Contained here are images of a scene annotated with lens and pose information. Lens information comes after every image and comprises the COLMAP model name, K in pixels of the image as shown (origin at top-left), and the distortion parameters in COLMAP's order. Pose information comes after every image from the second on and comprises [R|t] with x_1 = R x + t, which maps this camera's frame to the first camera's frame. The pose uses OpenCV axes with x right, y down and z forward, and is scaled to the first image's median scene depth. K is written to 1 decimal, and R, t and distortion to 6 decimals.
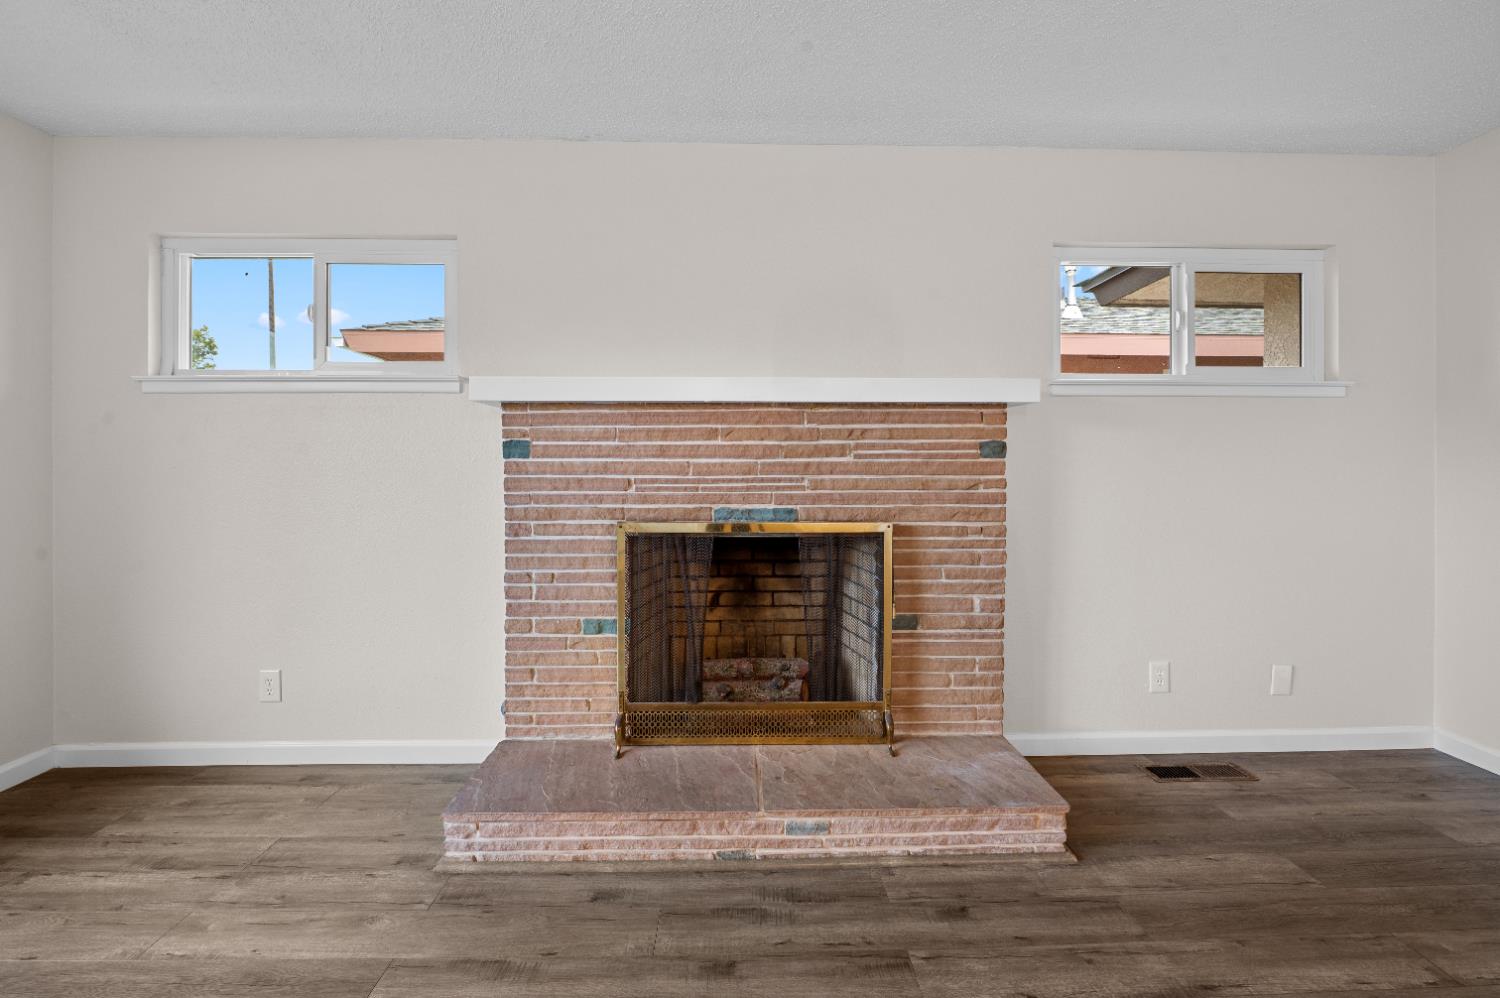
lens RADIAL K [[654.4, 0, 752.2], [0, 654.4, 462.4], [0, 0, 1]] dist [0.000234, -0.000014]
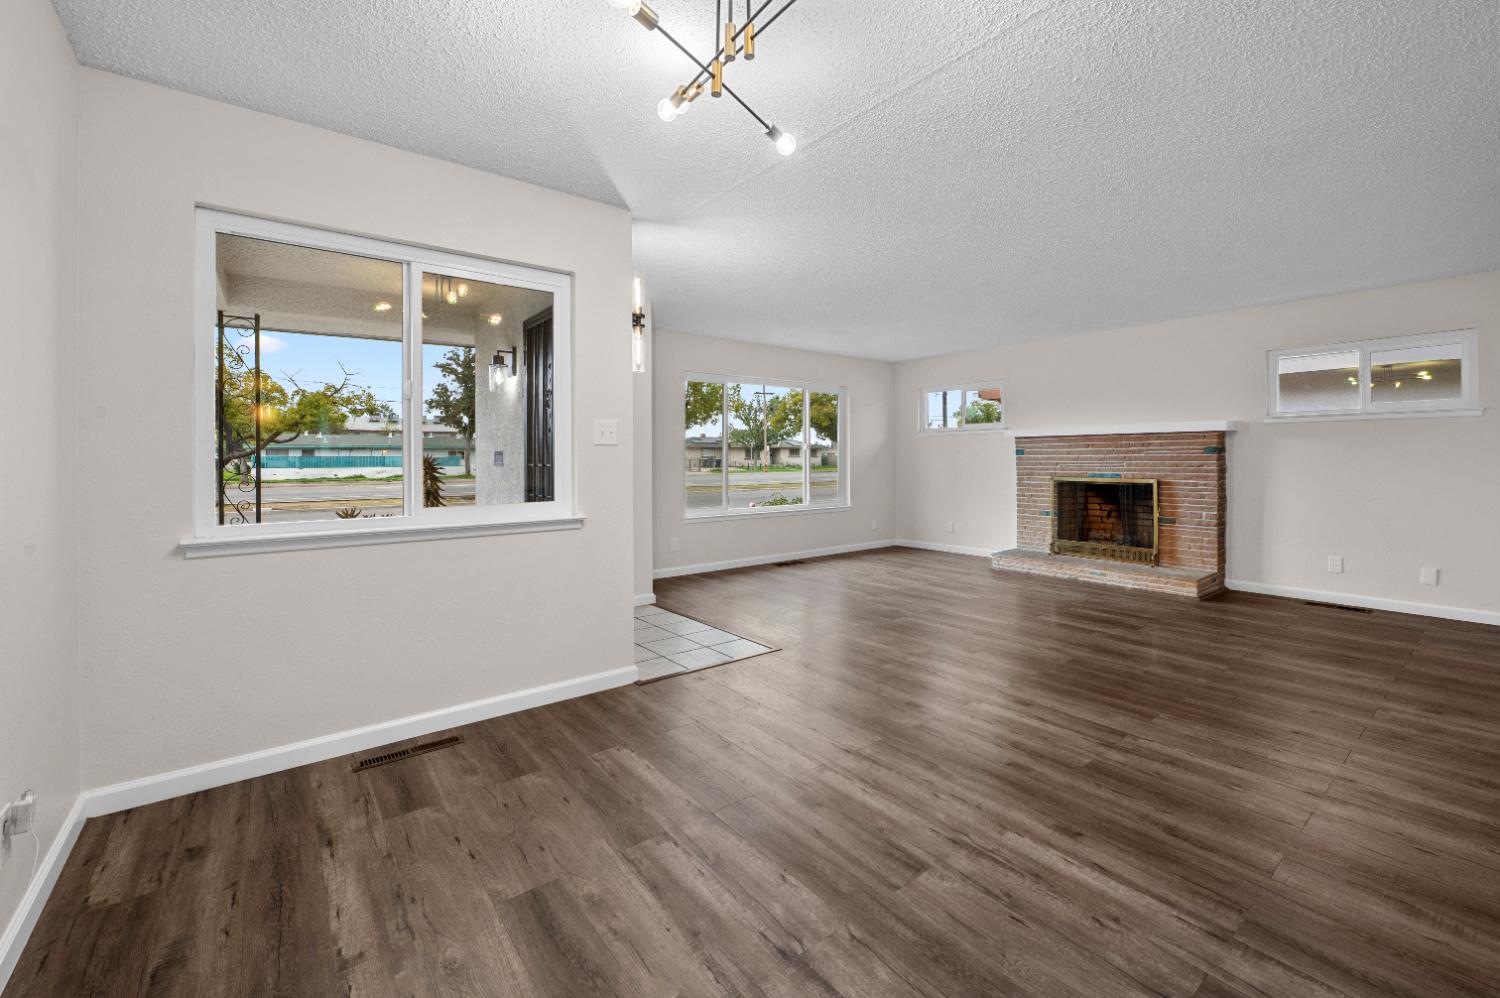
lens RADIAL K [[626.6, 0, 752.7], [0, 626.6, 458.2], [0, 0, 1]] dist [-0.000312, -0.000046]
pose [[0.592605, -0.002914, -0.805488, 1.215982], [0.004802, 0.999988, -0.000085, 0.000949], [0.805479, -0.003818, 0.592612, -1.676706]]
